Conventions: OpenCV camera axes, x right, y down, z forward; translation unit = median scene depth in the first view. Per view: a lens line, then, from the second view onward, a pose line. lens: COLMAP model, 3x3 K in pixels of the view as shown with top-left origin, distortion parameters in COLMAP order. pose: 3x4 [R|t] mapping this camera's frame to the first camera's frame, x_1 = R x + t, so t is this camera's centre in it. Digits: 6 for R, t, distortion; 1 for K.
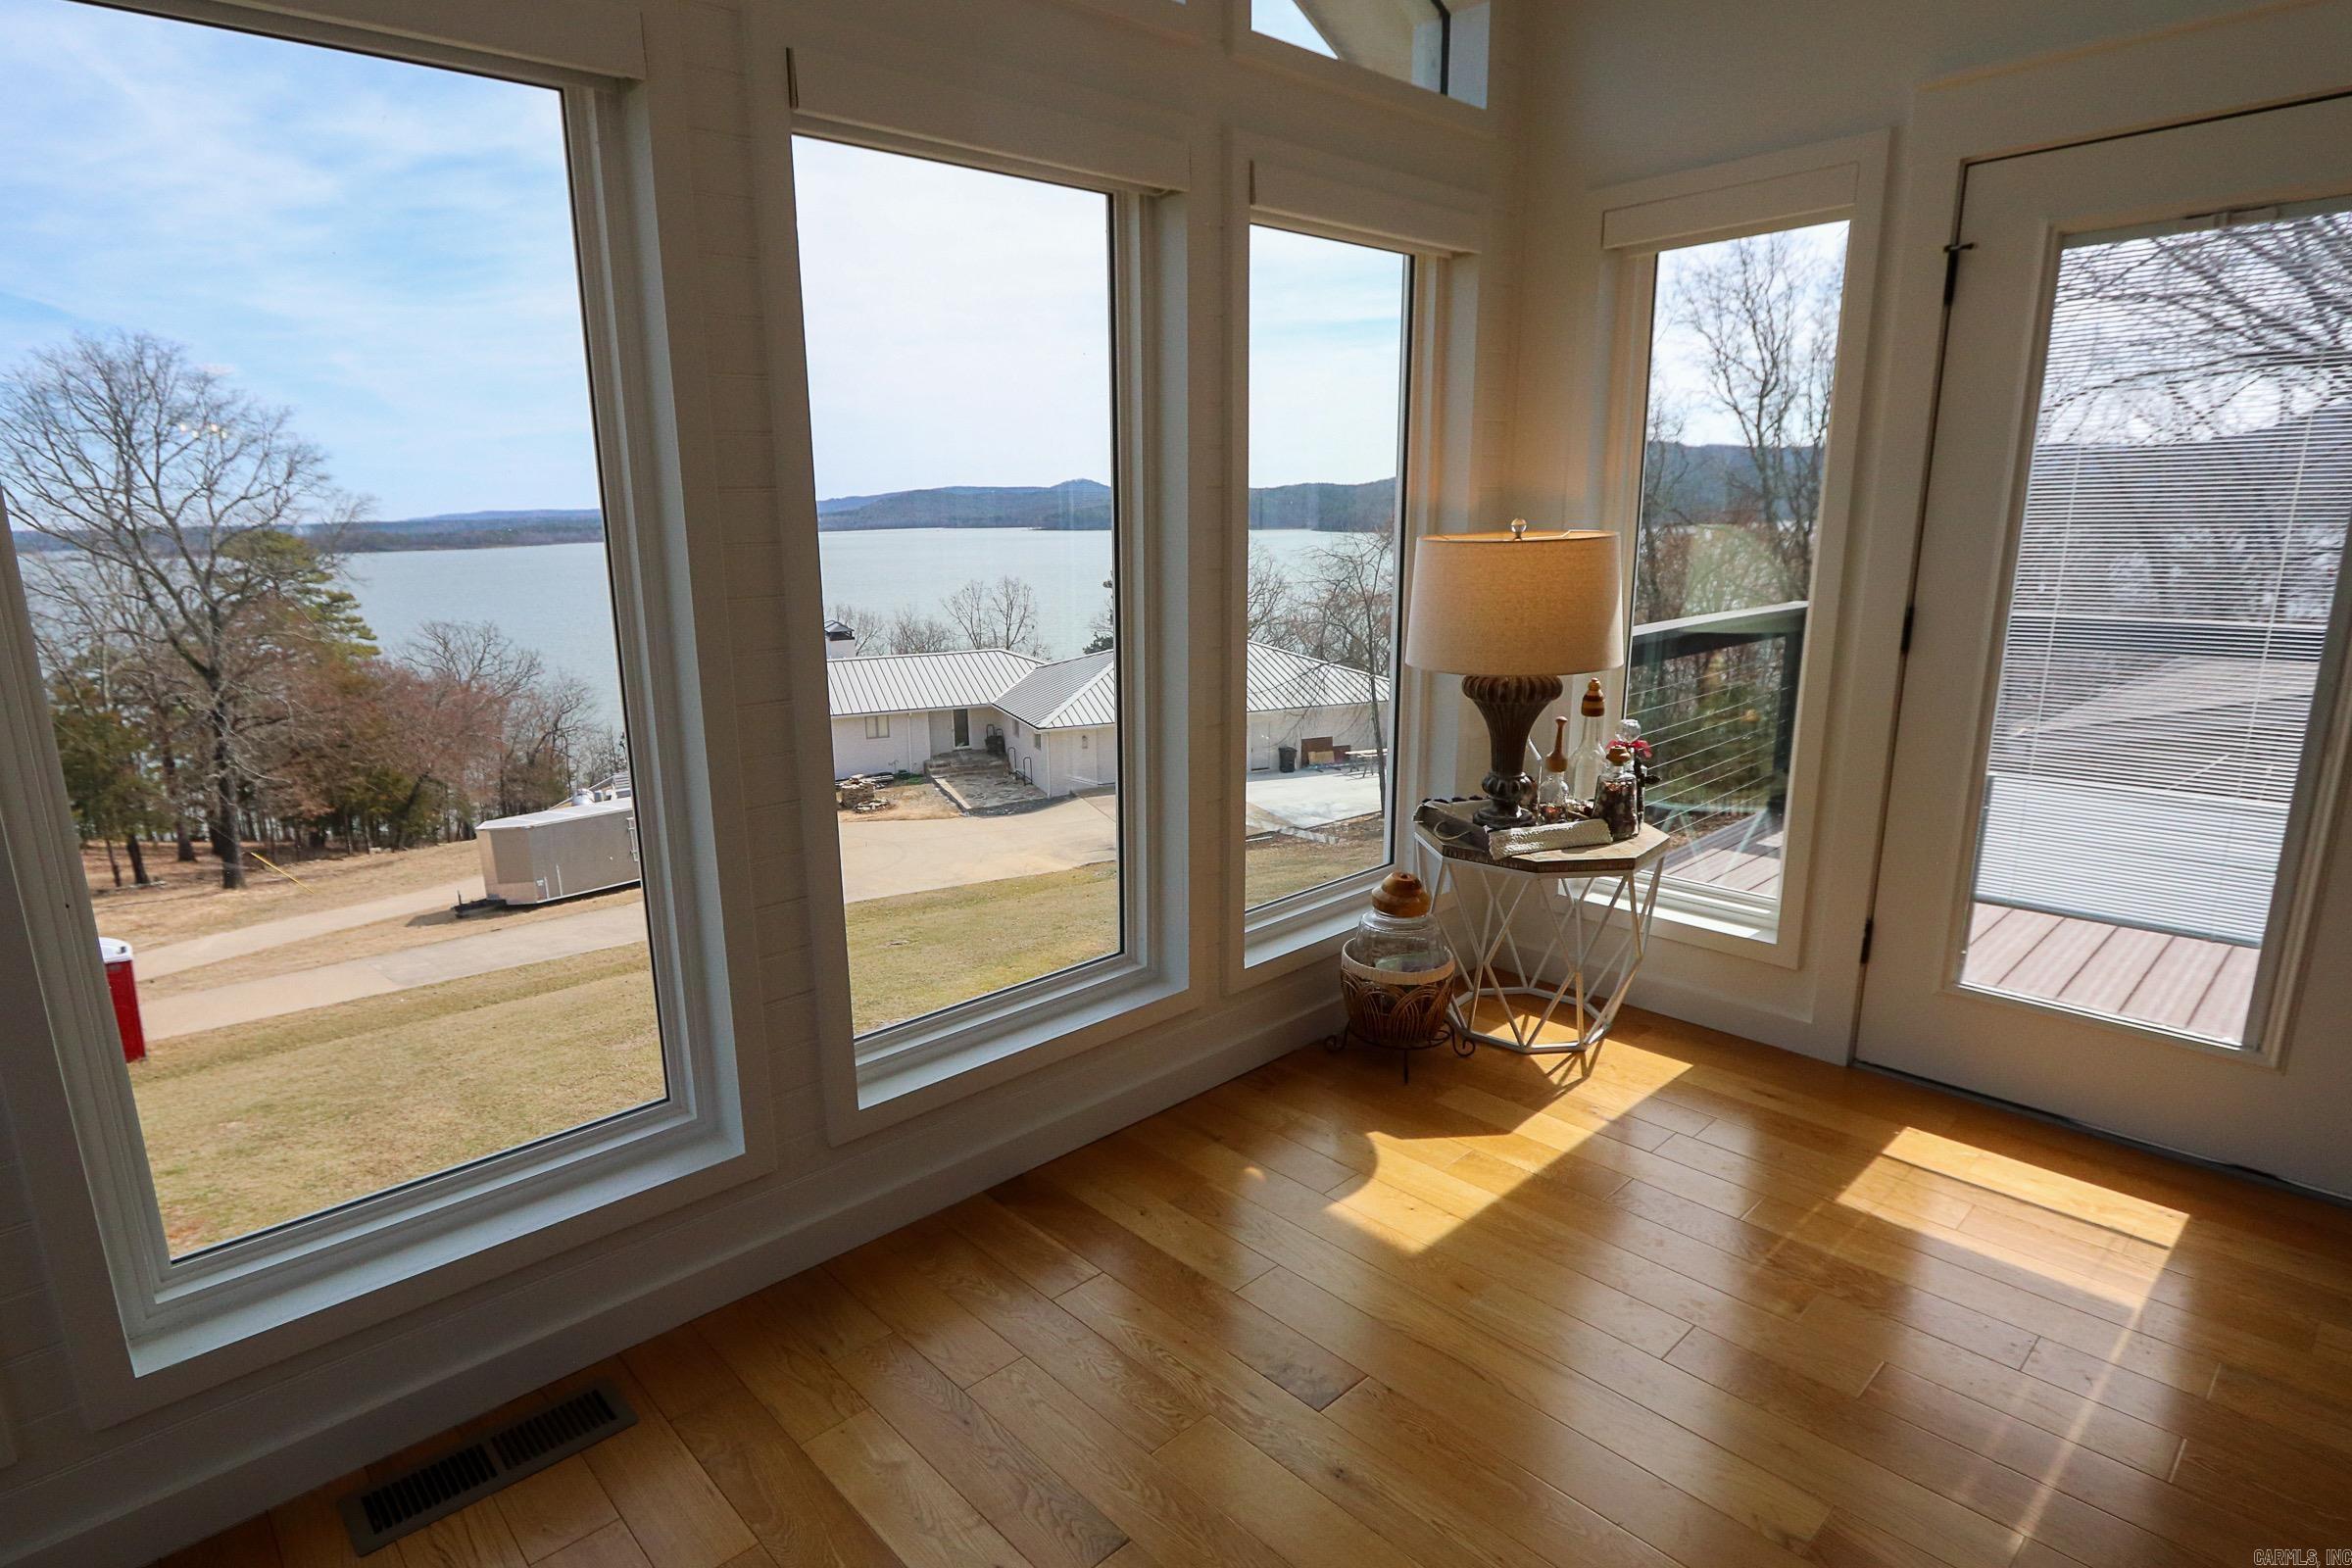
lens RADIAL K [[1236.7, 0, 1095.9], [0, 1236.7, 815.9], [0, 0, 1]] dist [-0.021380, 0.000656]
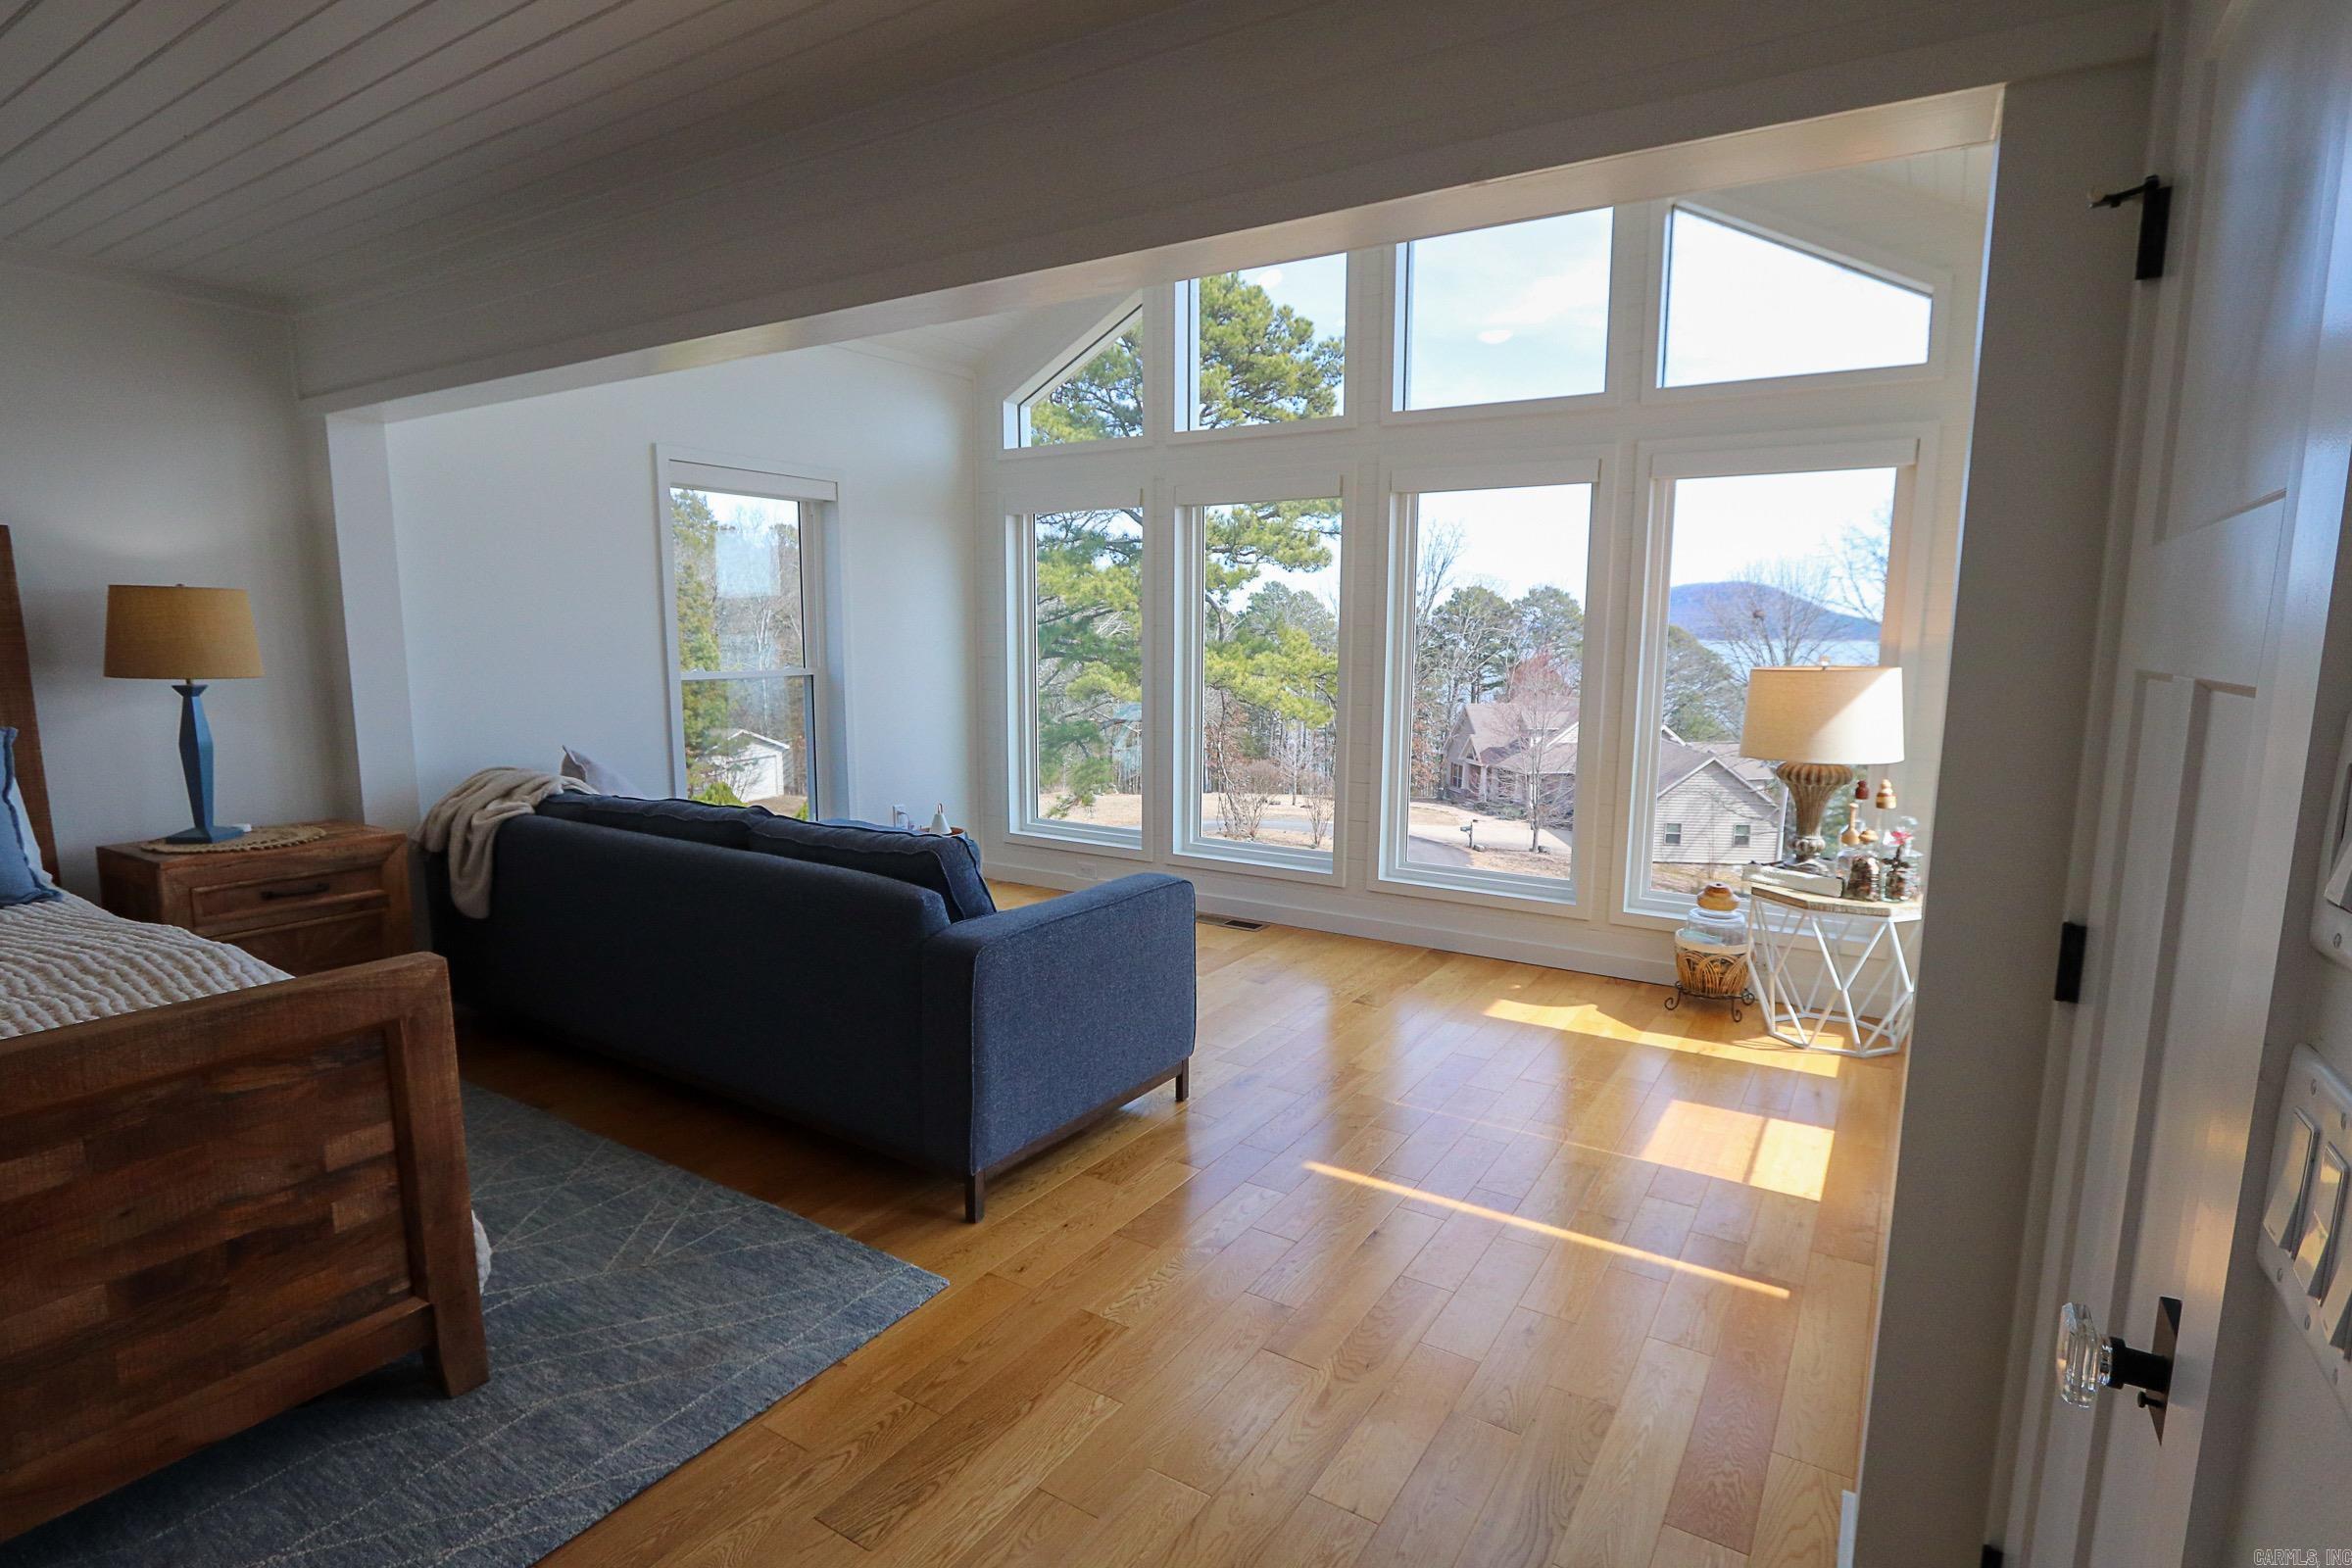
lens RADIAL K [[1142.1, 0, 1165.0], [0, 1142.1, 795.7], [0, 0, 1]] dist [-0.020922, 0.000053]
pose [[0.275827, 0.165944, -0.946775, 1.255763], [-0.240777, 0.965510, 0.099081, -0.028104], [0.930562, 0.200632, 0.306269, -0.073306]]
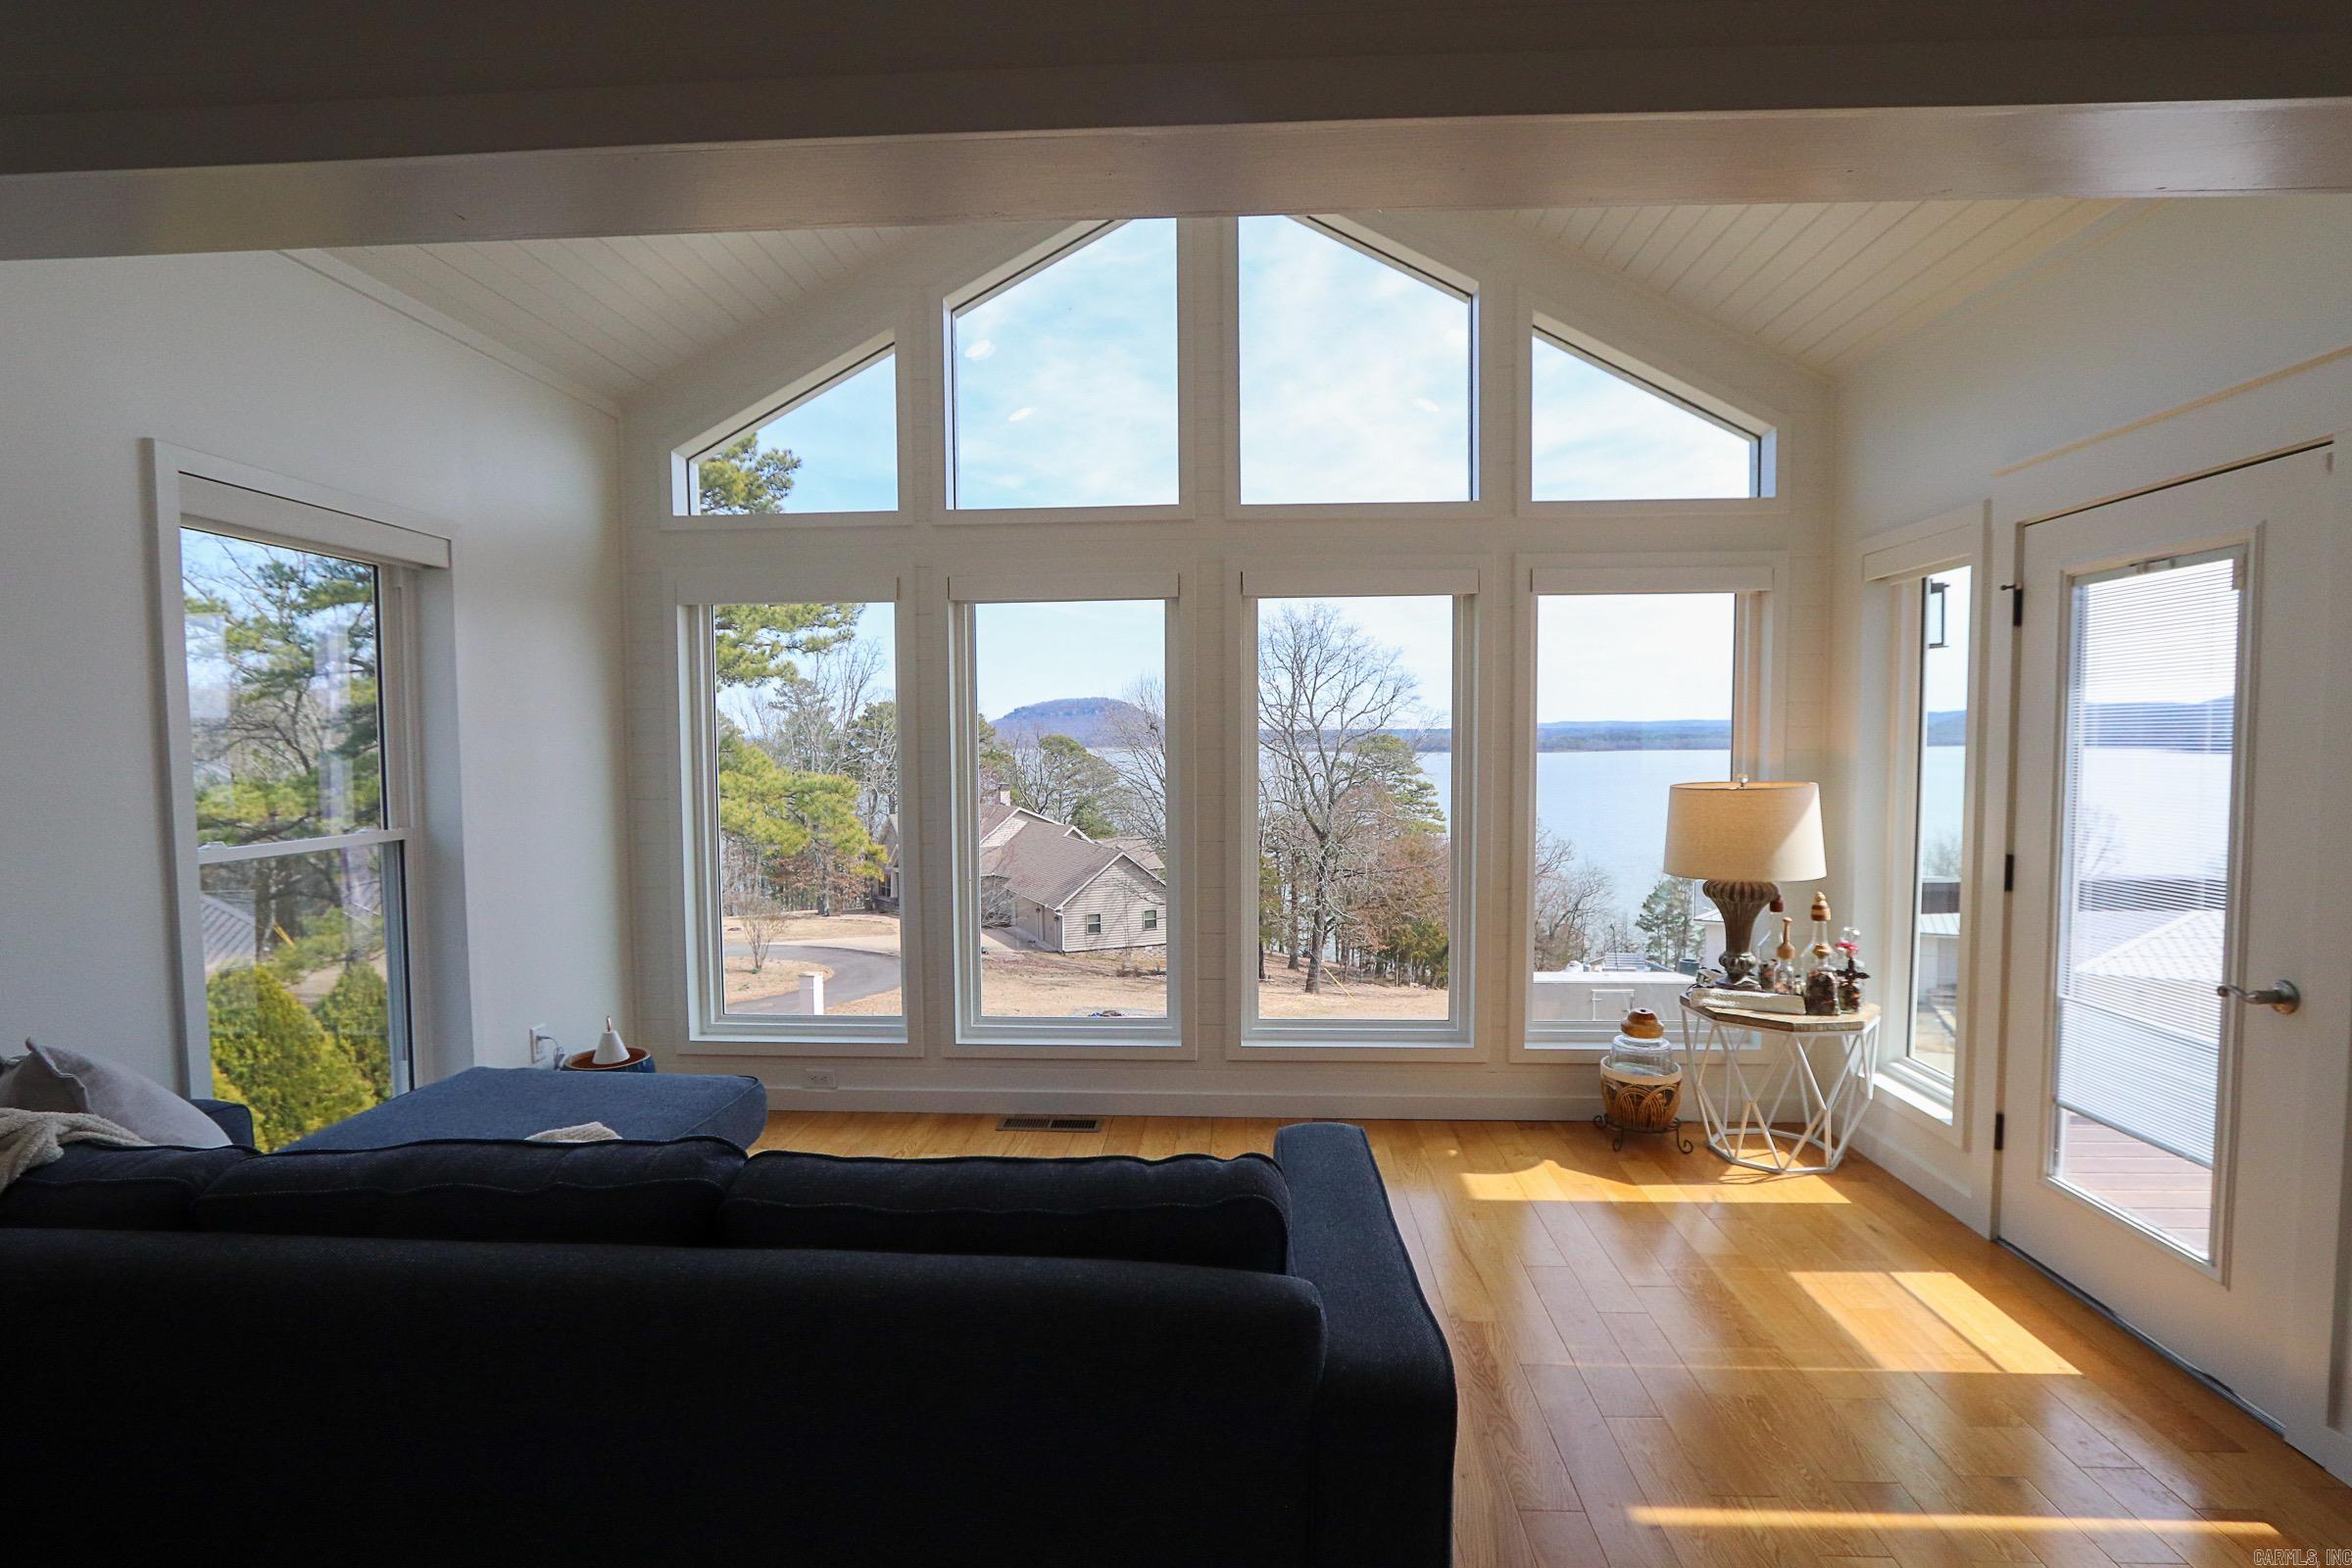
lens RADIAL K [[1112.1, 0, 1167.5], [0, 1112.1, 803.3], [0, 0, 1]] dist [-0.020787, 0.000694]
pose [[0.710104, 0.058600, -0.701654, 0.695194], [-0.177011, 0.979383, -0.097347, 0.033192], [0.681483, 0.193327, 0.705837, -0.323556]]
